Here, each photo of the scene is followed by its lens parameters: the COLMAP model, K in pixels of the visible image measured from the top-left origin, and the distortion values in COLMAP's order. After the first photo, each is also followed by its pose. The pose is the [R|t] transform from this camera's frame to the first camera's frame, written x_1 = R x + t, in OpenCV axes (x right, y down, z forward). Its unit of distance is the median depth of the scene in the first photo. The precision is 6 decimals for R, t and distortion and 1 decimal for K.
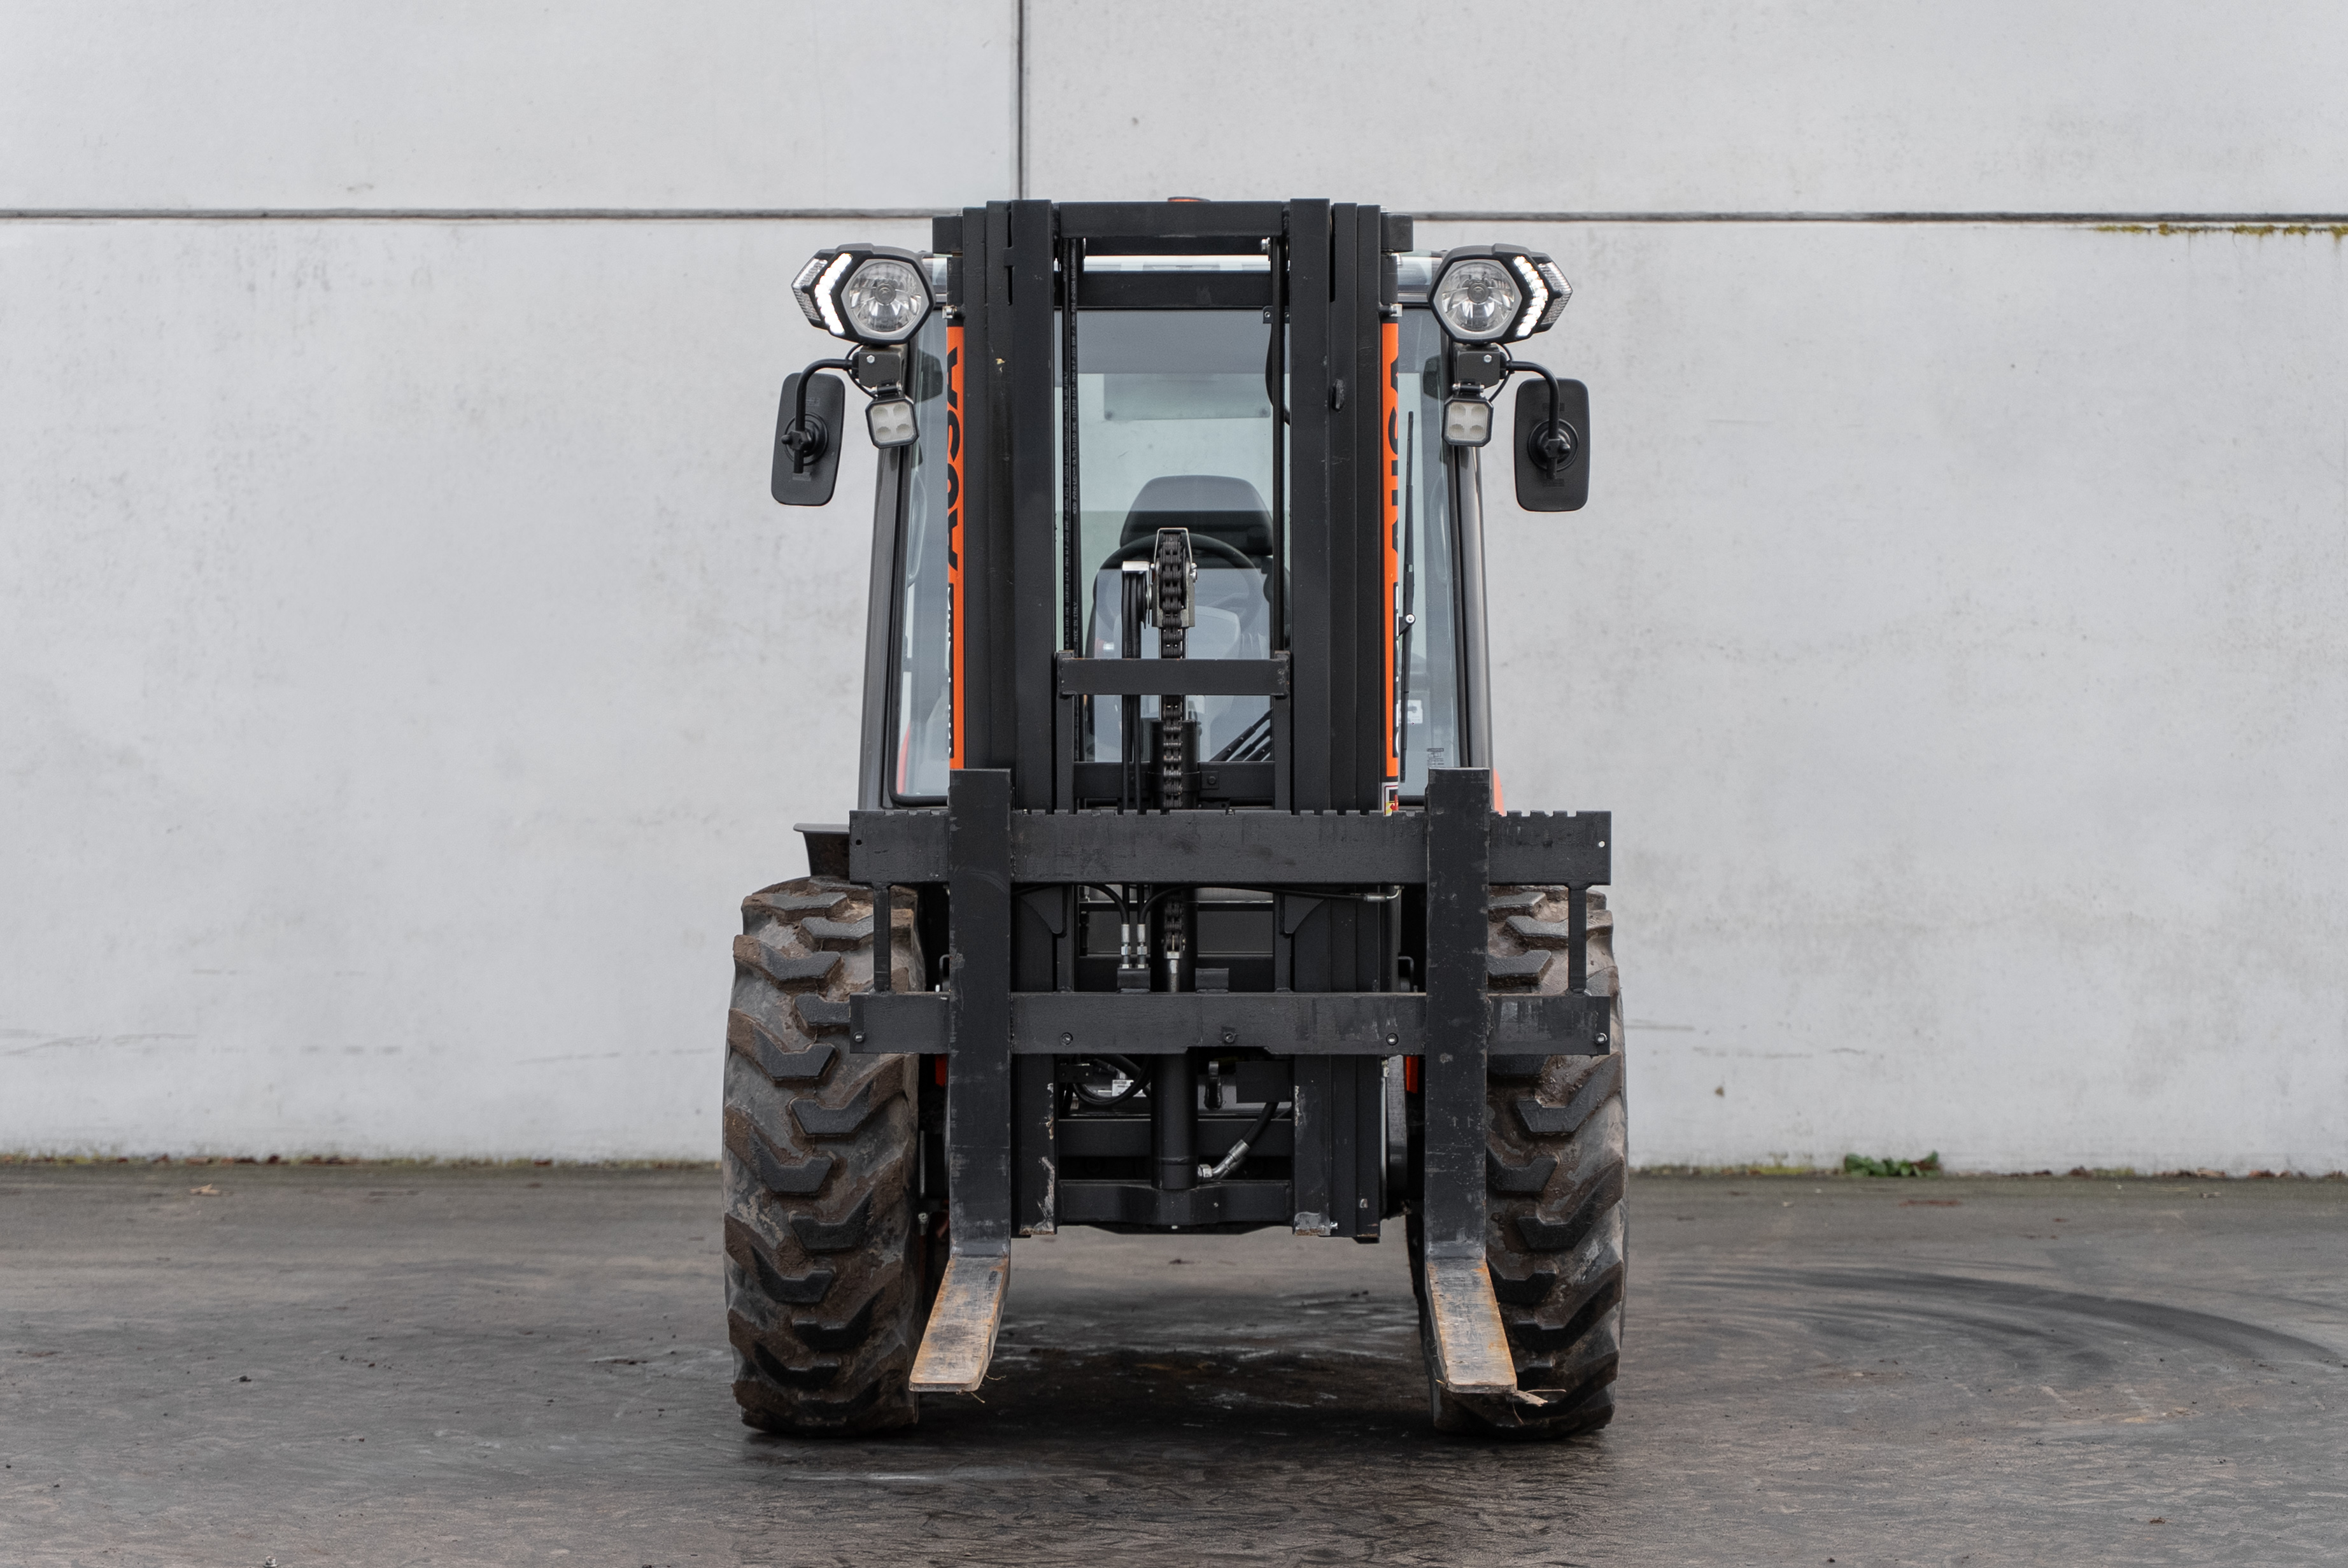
lens RADIAL K [[5066.8, 0, 1148.0], [0, 5066.8, 772.5], [0, 0, 1]] dist [0.032399, 0.000000]
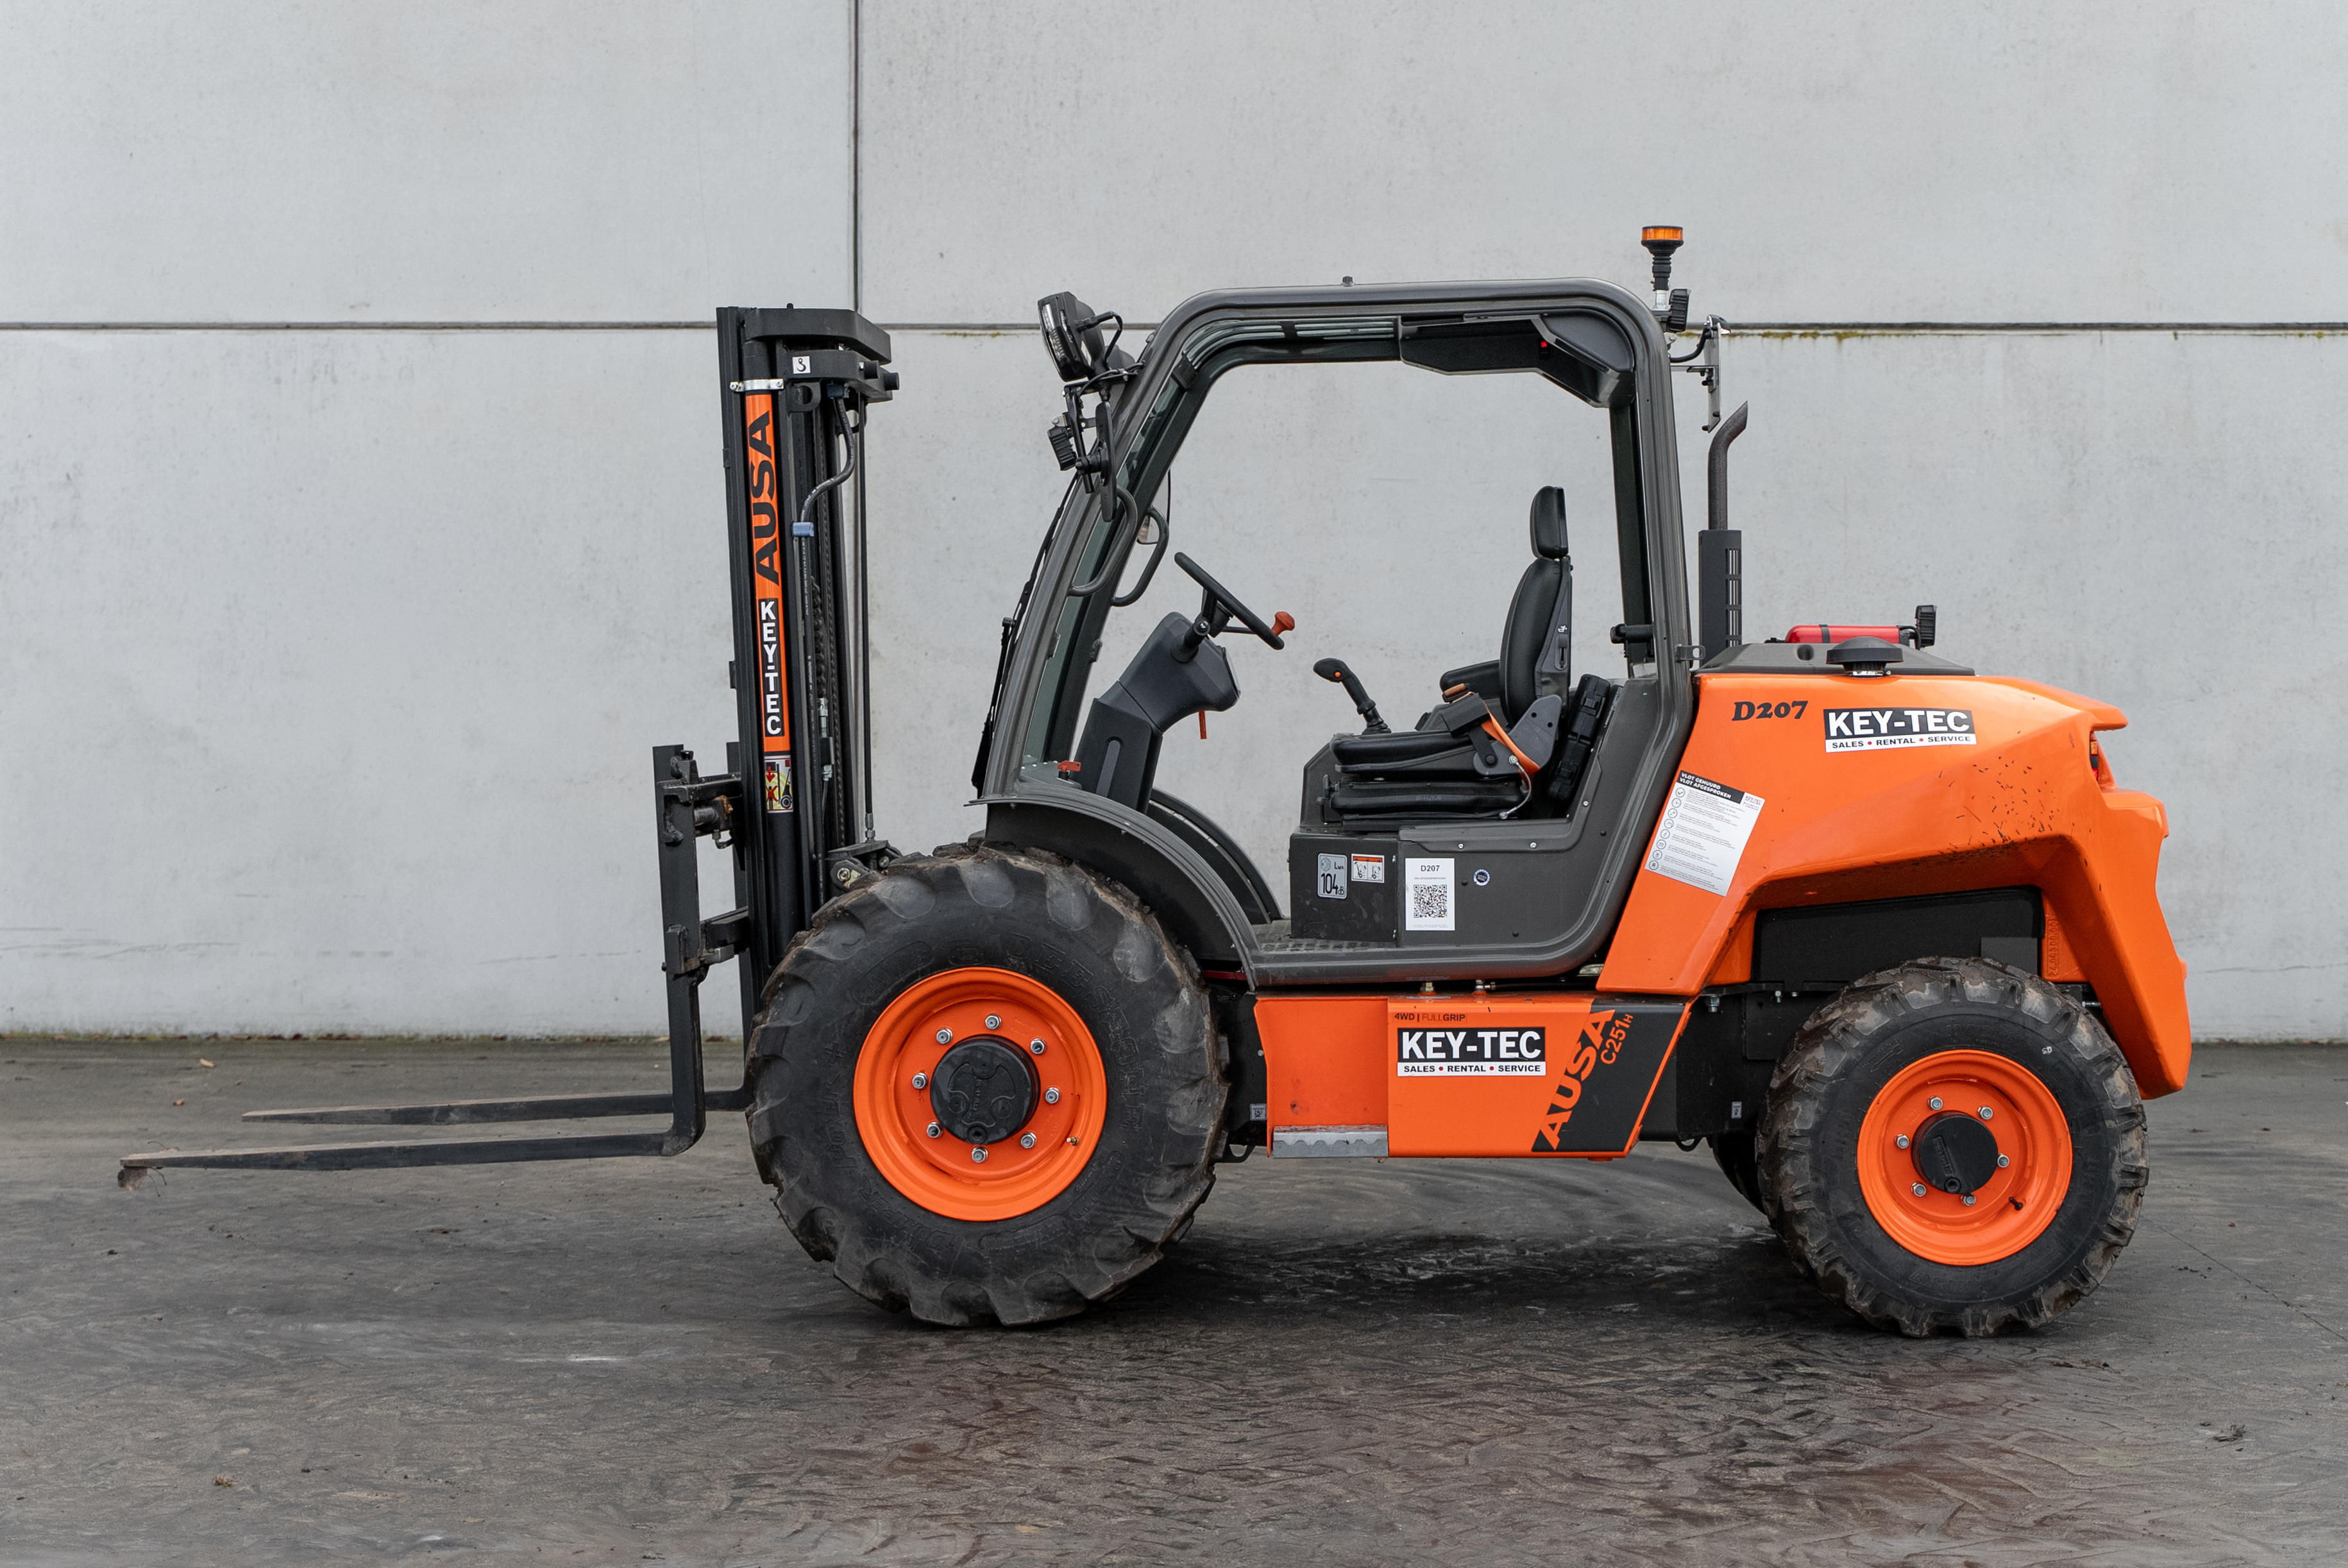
lens RADIAL K [[3319.0, 0, 1131.3], [0, 3319.0, 722.0], [0, 0, 1]] dist [0.020014, 0.000000]
pose [[0.999894, -0.003503, 0.014120, 0.034697], [0.003555, 0.999987, -0.003621, -0.002243], [-0.014107, 0.003671, 0.999894, 0.126569]]
